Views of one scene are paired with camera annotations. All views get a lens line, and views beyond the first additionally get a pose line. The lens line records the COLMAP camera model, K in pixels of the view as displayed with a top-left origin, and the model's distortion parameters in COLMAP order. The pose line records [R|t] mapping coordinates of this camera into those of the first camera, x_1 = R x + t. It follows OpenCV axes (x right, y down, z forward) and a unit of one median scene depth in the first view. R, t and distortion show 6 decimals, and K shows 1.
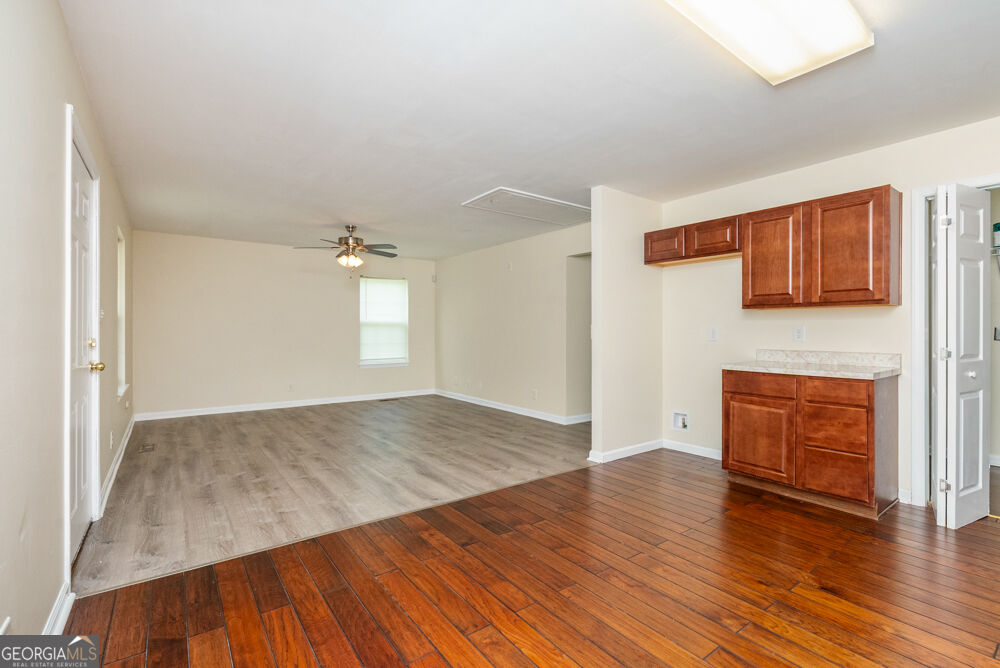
lens RADIAL K [[453.3, 0, 496.8], [0, 453.3, 337.4], [0, 0, 1]] dist [-0.008477, 0.001533]
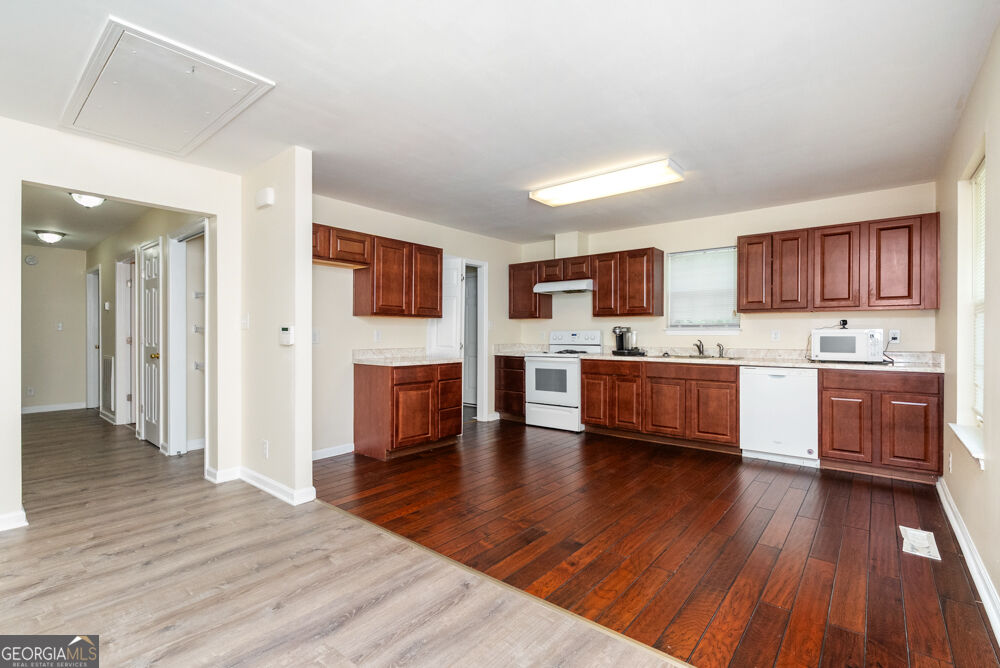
lens RADIAL K [[453.3, 0, 502.8], [0, 453.3, 340.5], [0, 0, 1]] dist [-0.008477, 0.001533]
pose [[-0.245816, -0.014825, 0.969203, -0.730979], [0.009017, 0.999805, 0.017580, -0.016077], [-0.969275, 0.013061, -0.245634, 1.018237]]
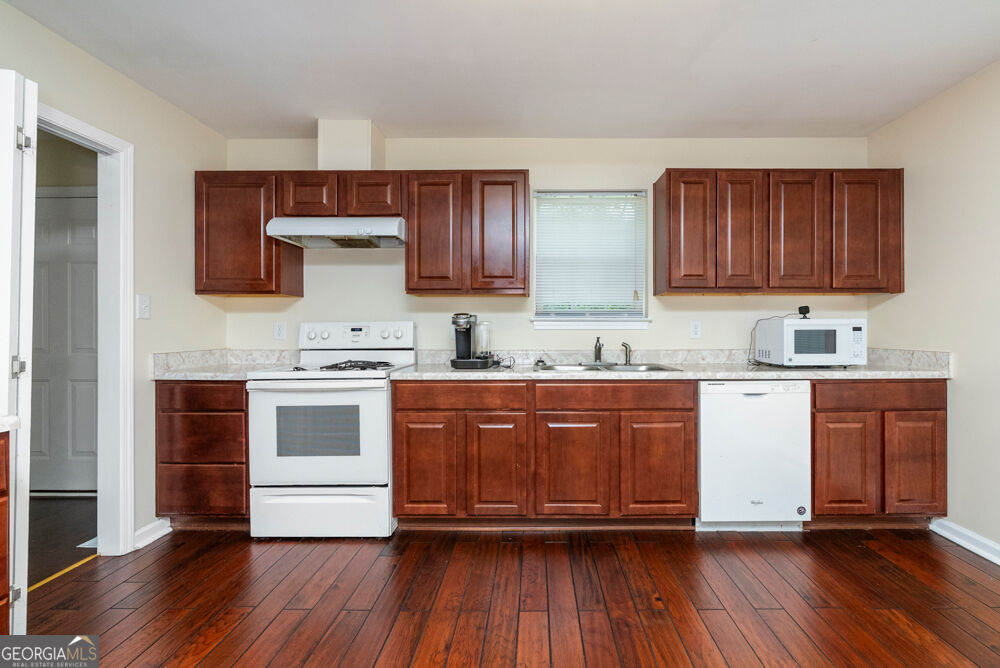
lens RADIAL K [[453.3, 0, 513.7], [0, 453.3, 331.4], [0, 0, 1]] dist [-0.008477, 0.001533]
pose [[-0.799041, 0.001808, 0.601274, 0.120295], [0.007459, 0.999948, 0.006906, -0.004948], [-0.601231, 0.010003, -0.799013, 0.840905]]
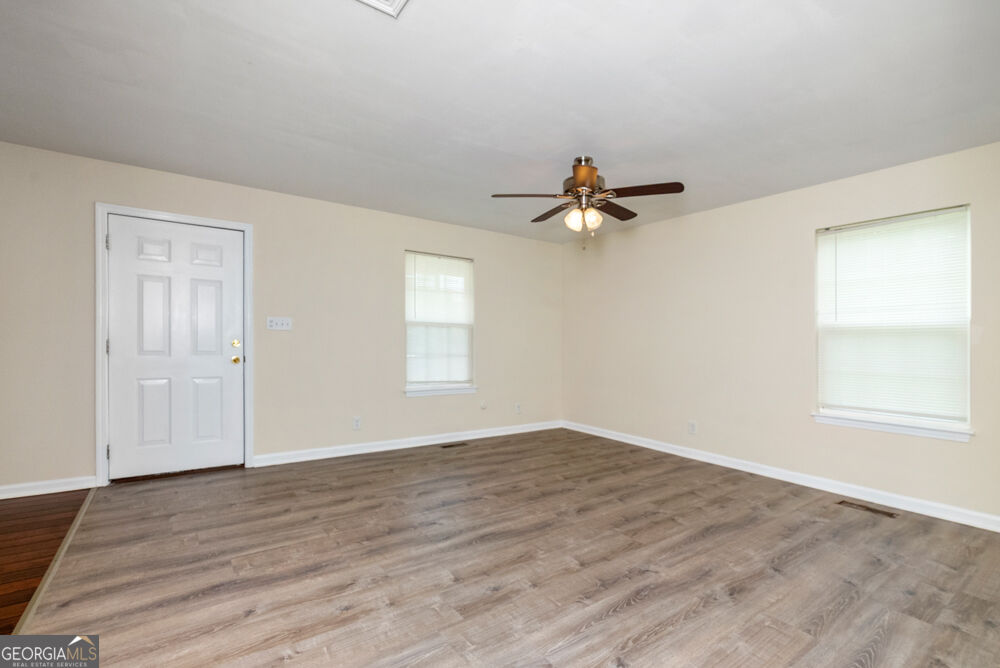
lens RADIAL K [[453.3, 0, 493.0], [0, 453.3, 342.9], [0, 0, 1]] dist [-0.008477, 0.001533]
pose [[-0.026856, 0.005677, -0.999623, 0.418732], [-0.028903, 0.999561, 0.006454, -0.016656], [0.999221, 0.029066, -0.026680, 1.458196]]
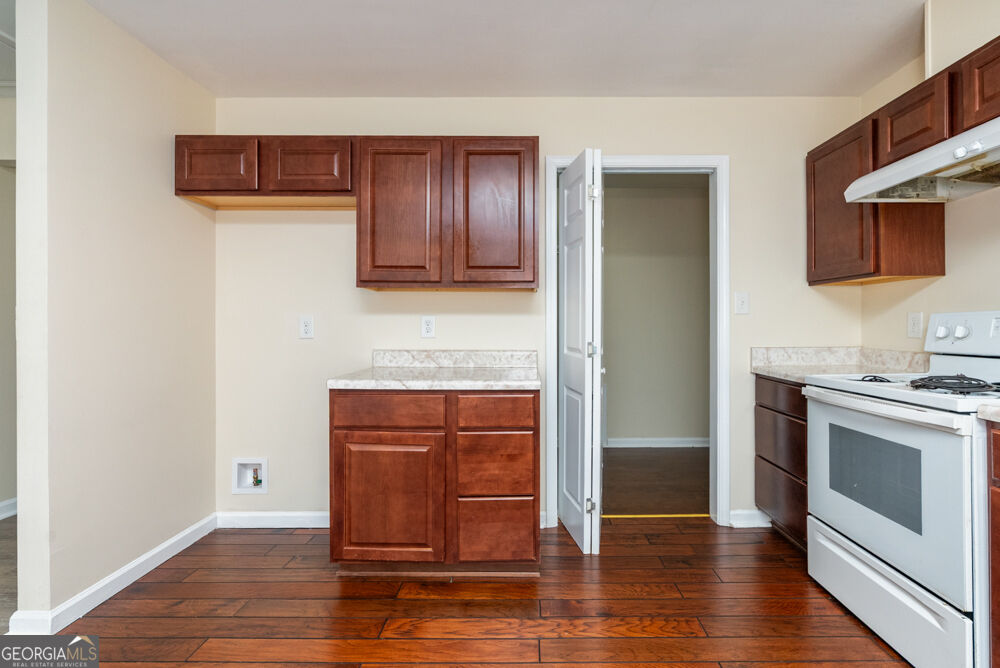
lens RADIAL K [[453.3, 0, 523.5], [0, 453.3, 324.3], [0, 0, 1]] dist [-0.008477, 0.001533]
pose [[0.592855, 0.003969, 0.805299, 0.183450], [0.008952, 0.999894, -0.011518, -0.002147], [-0.805259, 0.014038, 0.592756, 0.464996]]
